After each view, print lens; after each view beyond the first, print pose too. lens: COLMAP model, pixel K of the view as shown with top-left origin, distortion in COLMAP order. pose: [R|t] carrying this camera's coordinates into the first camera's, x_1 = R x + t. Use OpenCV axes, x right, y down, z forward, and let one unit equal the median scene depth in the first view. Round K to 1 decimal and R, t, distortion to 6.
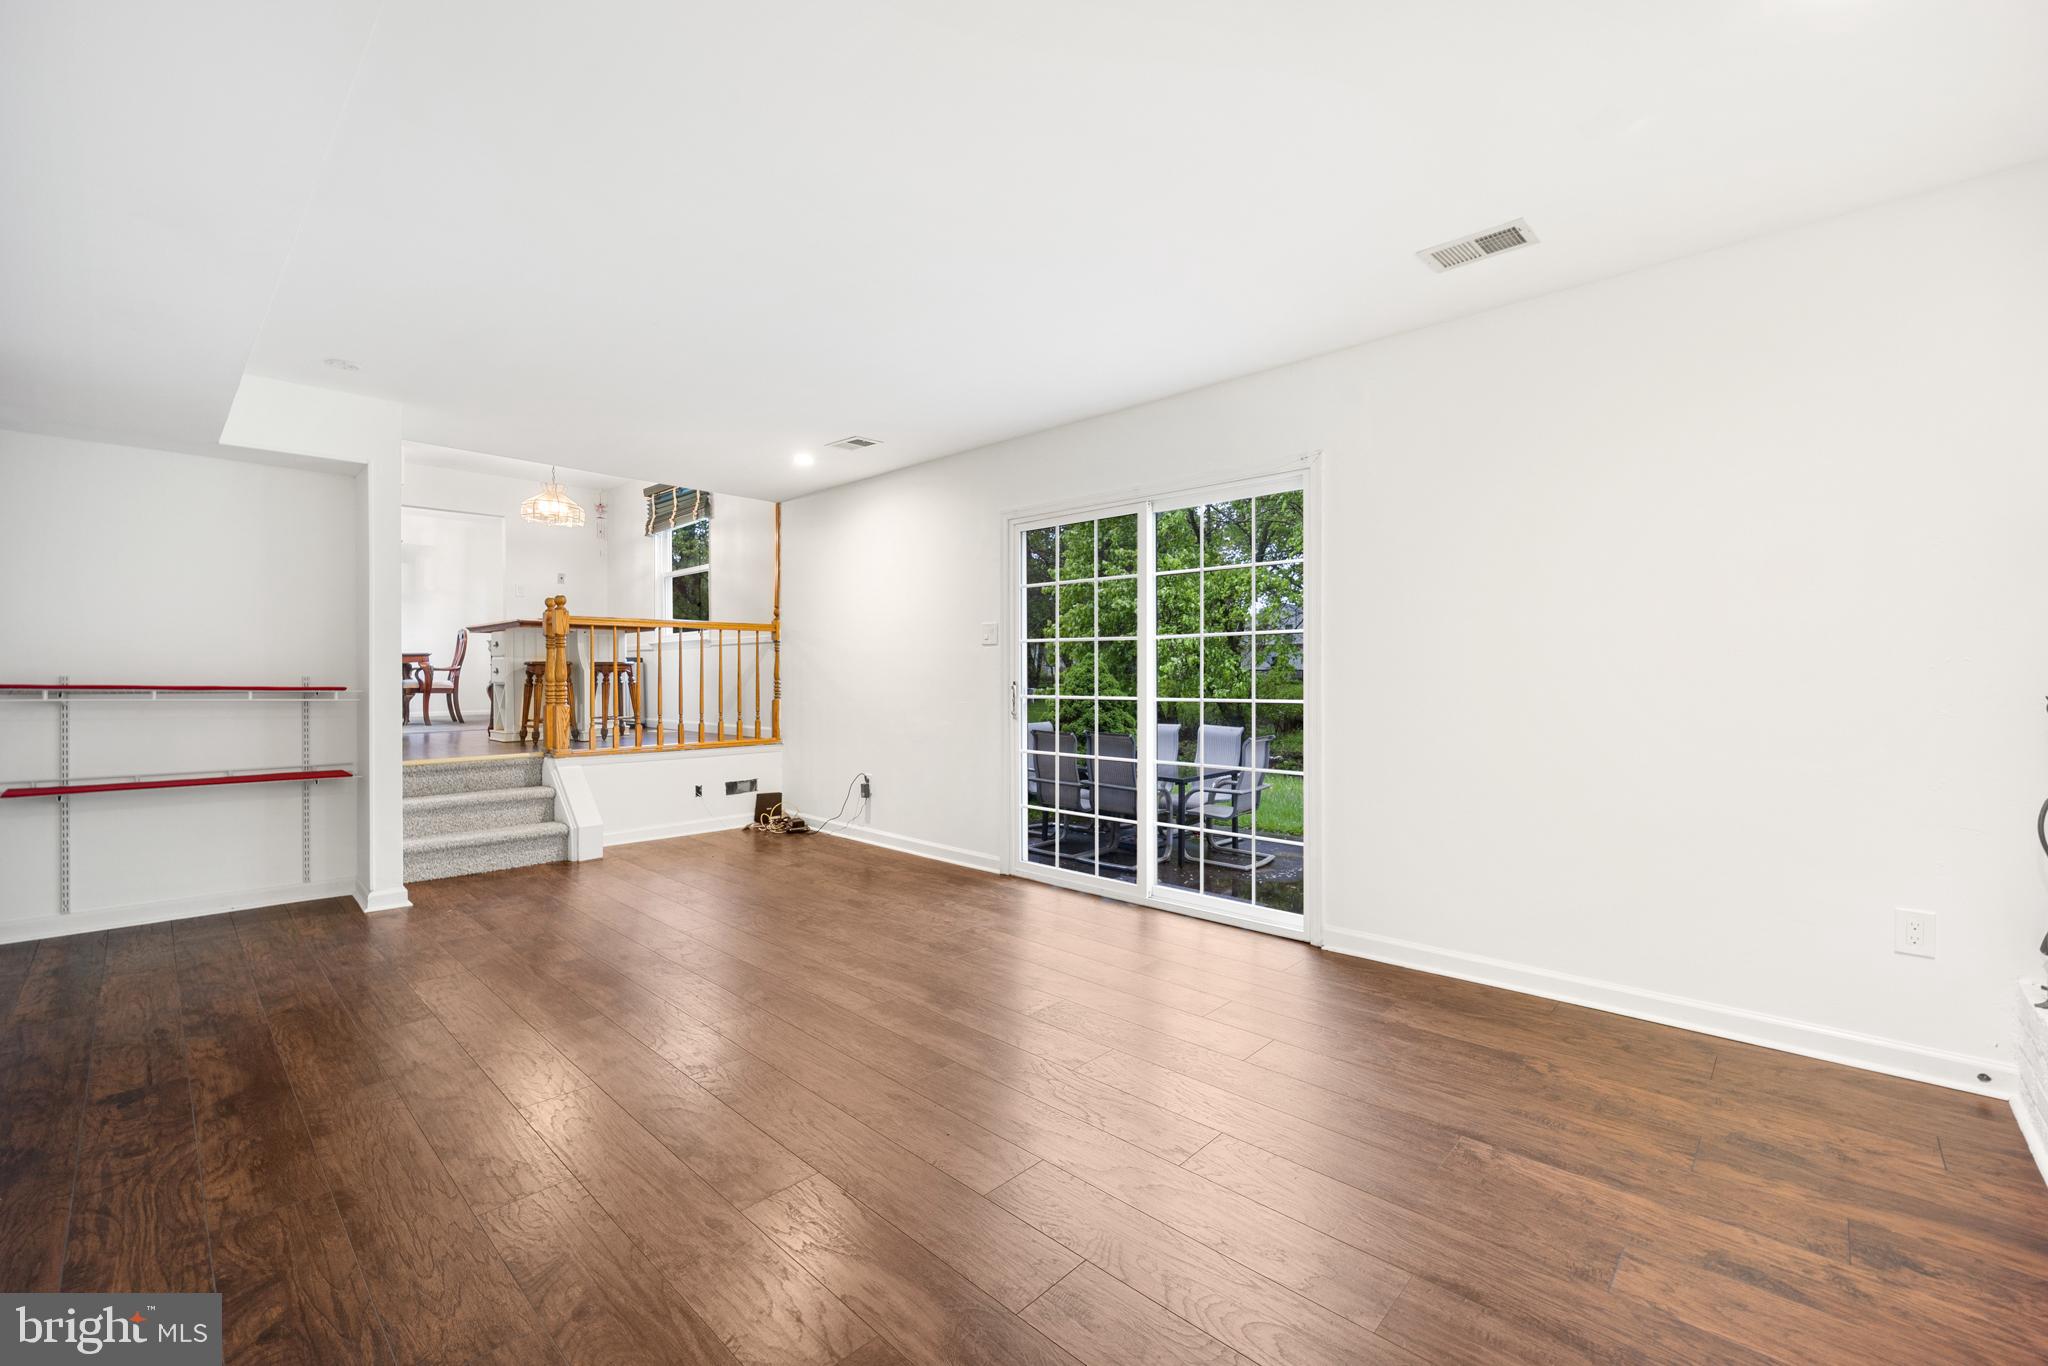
lens RADIAL K [[847.3, 0, 1025.7], [0, 847.3, 687.7], [0, 0, 1]] dist [-0.003538, -0.000416]
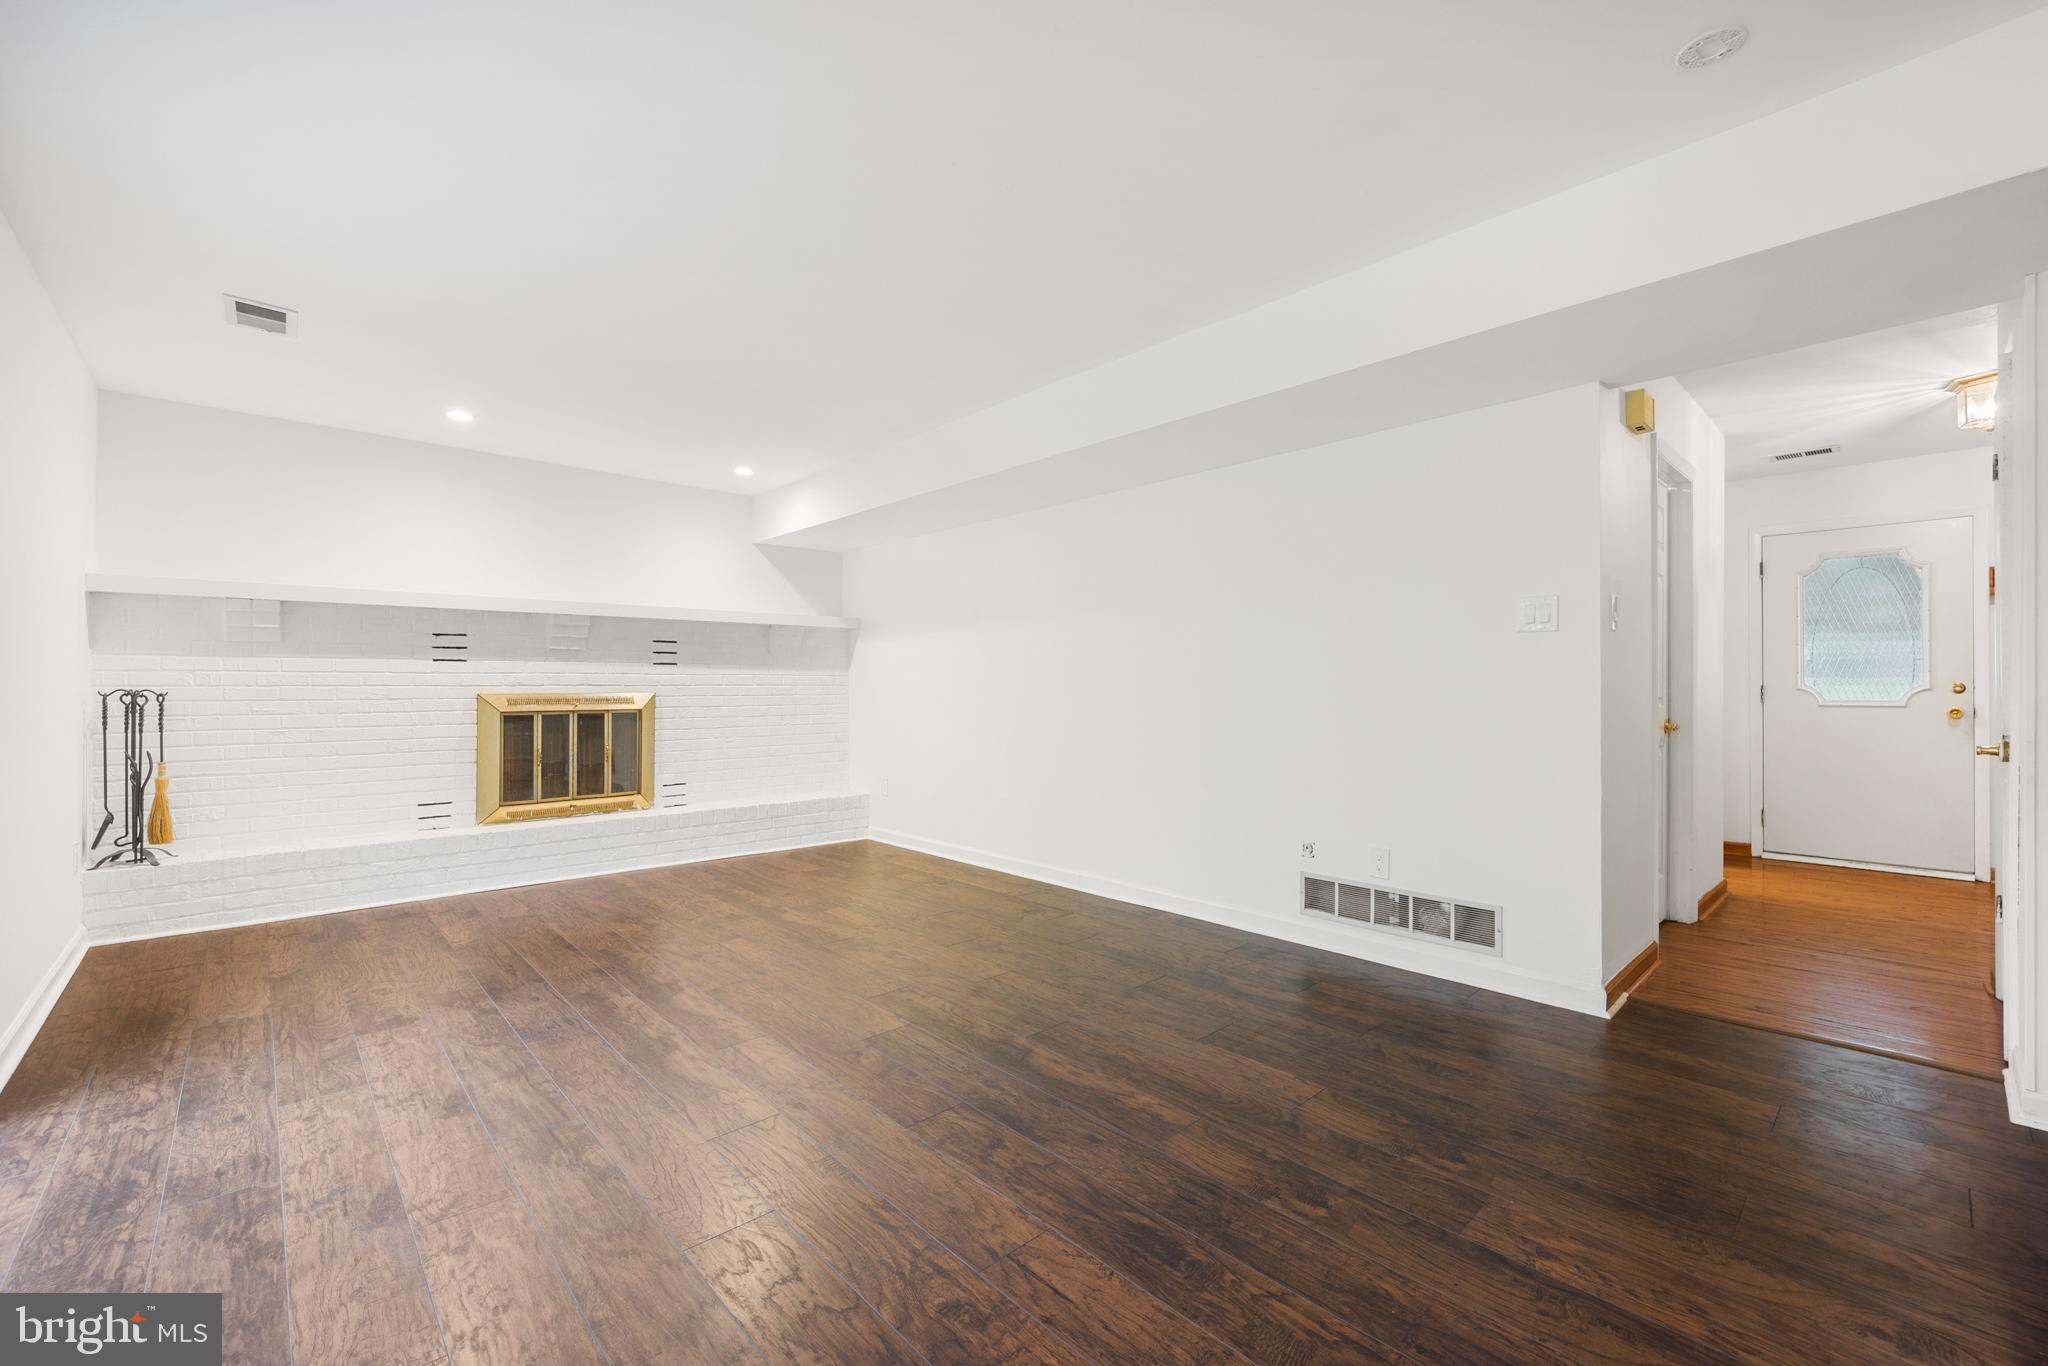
lens RADIAL K [[847.3, 0, 1025.7], [0, 847.3, 687.7], [0, 0, 1]] dist [-0.003538, -0.000416]
pose [[-0.997672, -0.002120, 0.068165, -0.549630], [-0.001081, 0.999883, 0.015272, -0.020254], [-0.068190, 0.015163, -0.997557, 1.891312]]
